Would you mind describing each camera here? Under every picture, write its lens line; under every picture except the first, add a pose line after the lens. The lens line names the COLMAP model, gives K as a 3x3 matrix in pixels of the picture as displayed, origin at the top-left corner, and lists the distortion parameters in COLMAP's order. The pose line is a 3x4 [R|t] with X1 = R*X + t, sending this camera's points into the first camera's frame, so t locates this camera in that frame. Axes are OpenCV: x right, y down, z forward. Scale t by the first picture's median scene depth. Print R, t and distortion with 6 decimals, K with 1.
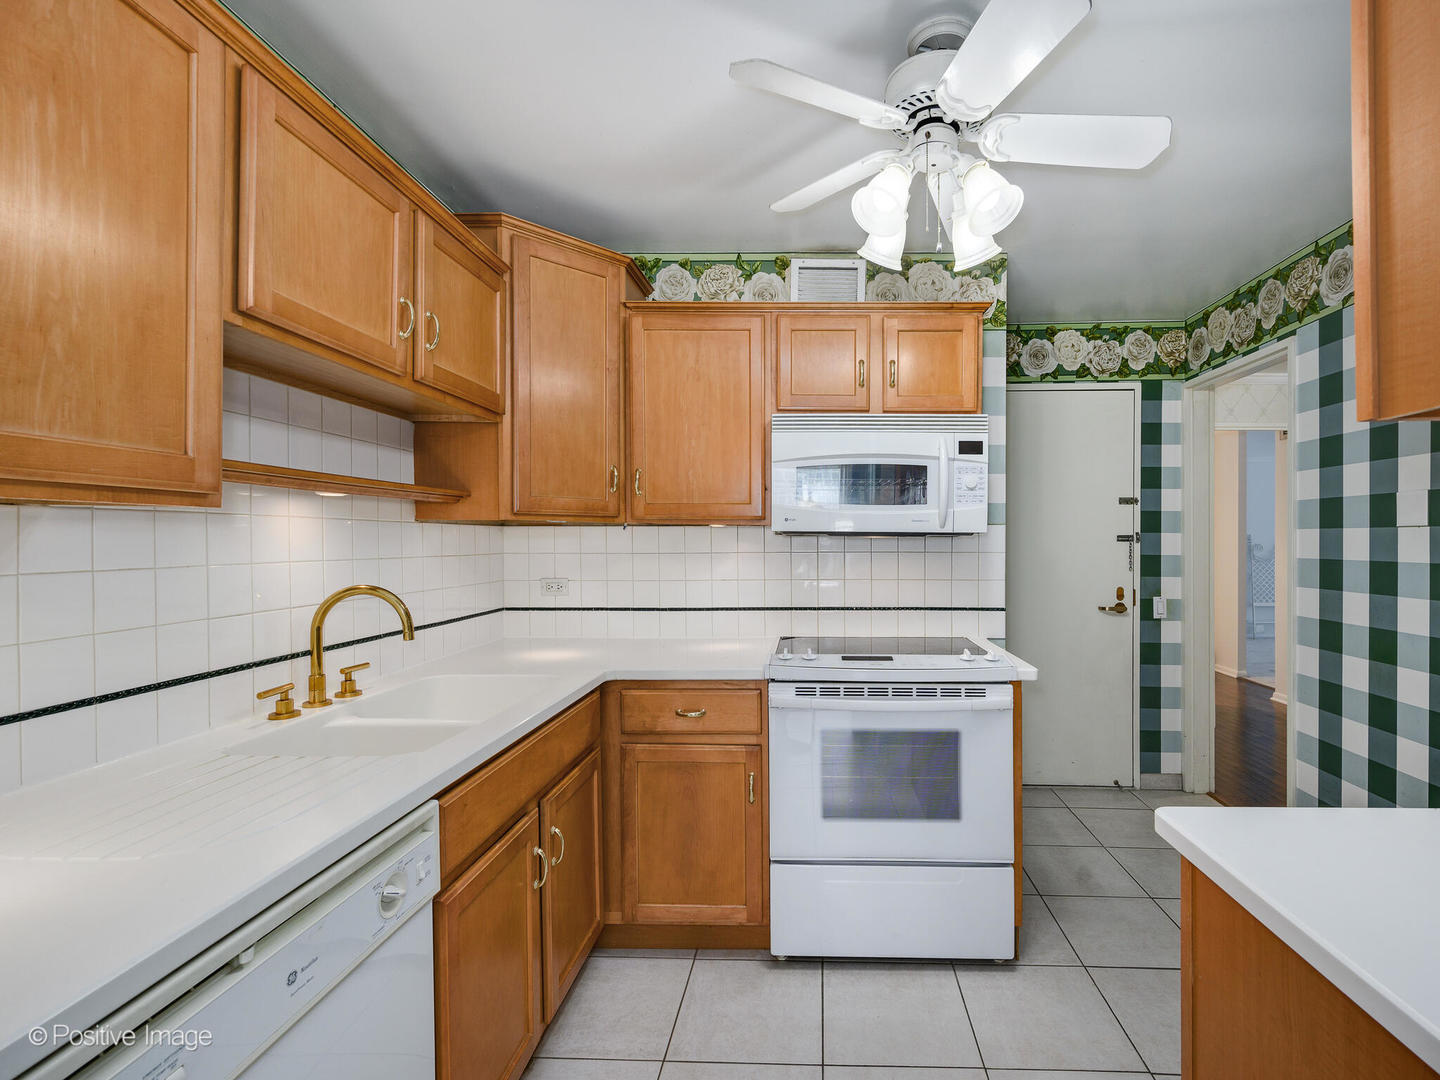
lens RADIAL K [[575.7, 0, 721.9], [0, 575.7, 543.4], [0, 0, 1]] dist [-0.000061, 0.000154]
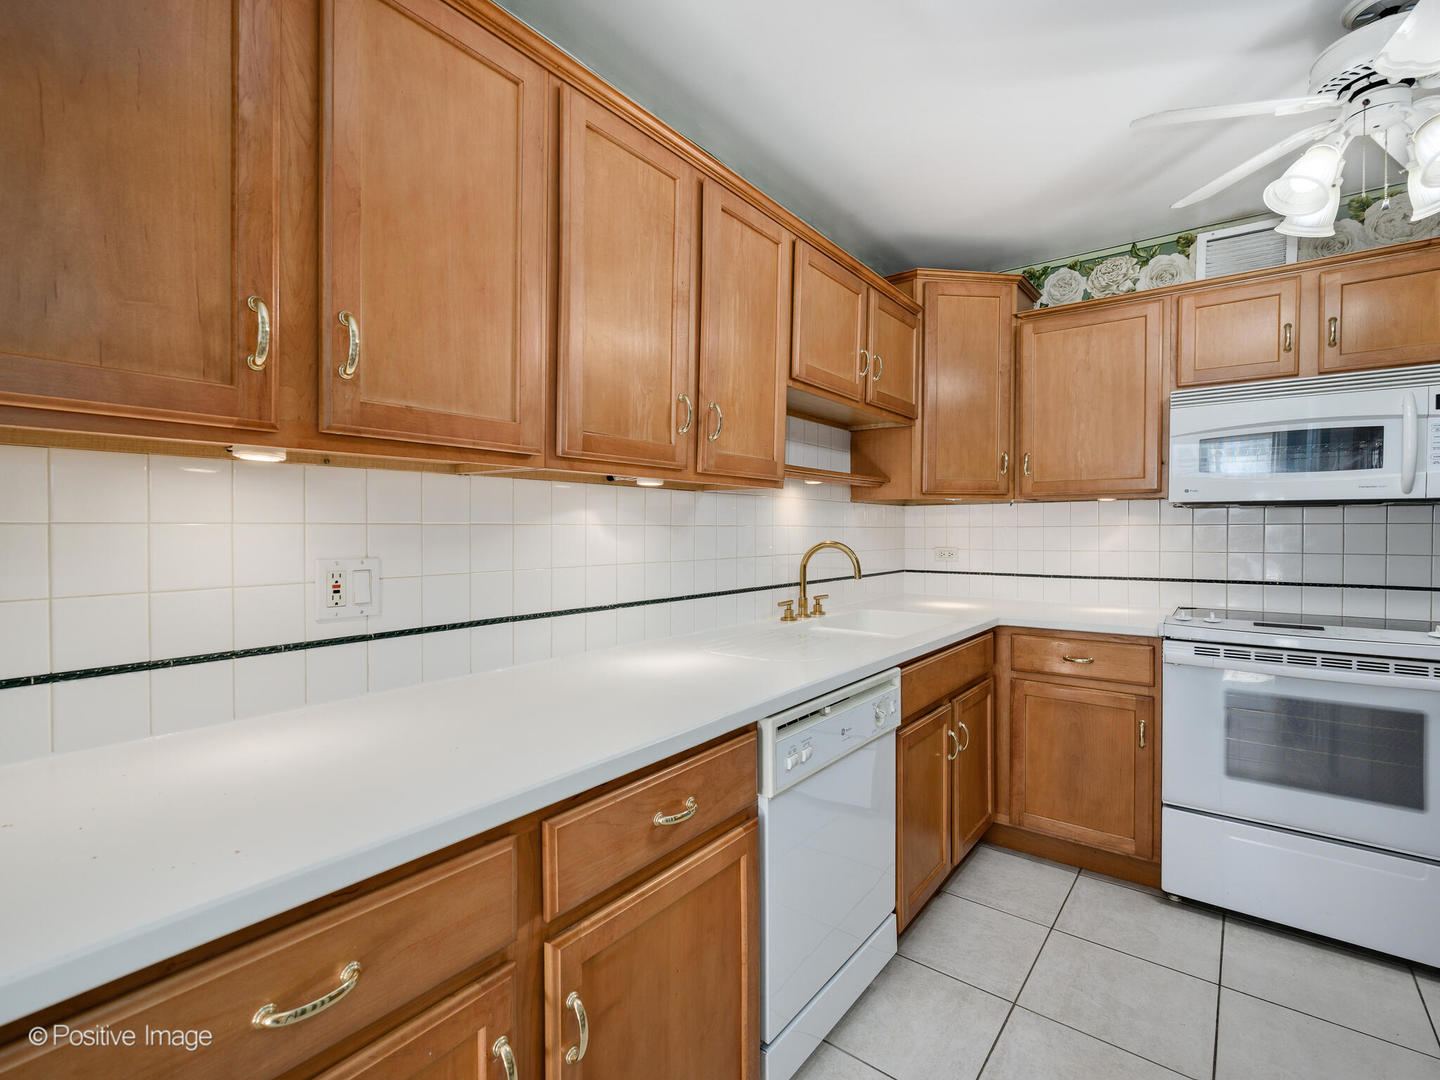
lens RADIAL K [[575.7, 0, 721.9], [0, 575.7, 543.4], [0, 0, 1]] dist [-0.000061, 0.000154]
pose [[0.837585, 0.011642, -0.546183, -0.024417], [-0.008082, 0.999928, 0.008921, 0.055381], [0.546247, -0.003058, 0.837618, -0.361916]]
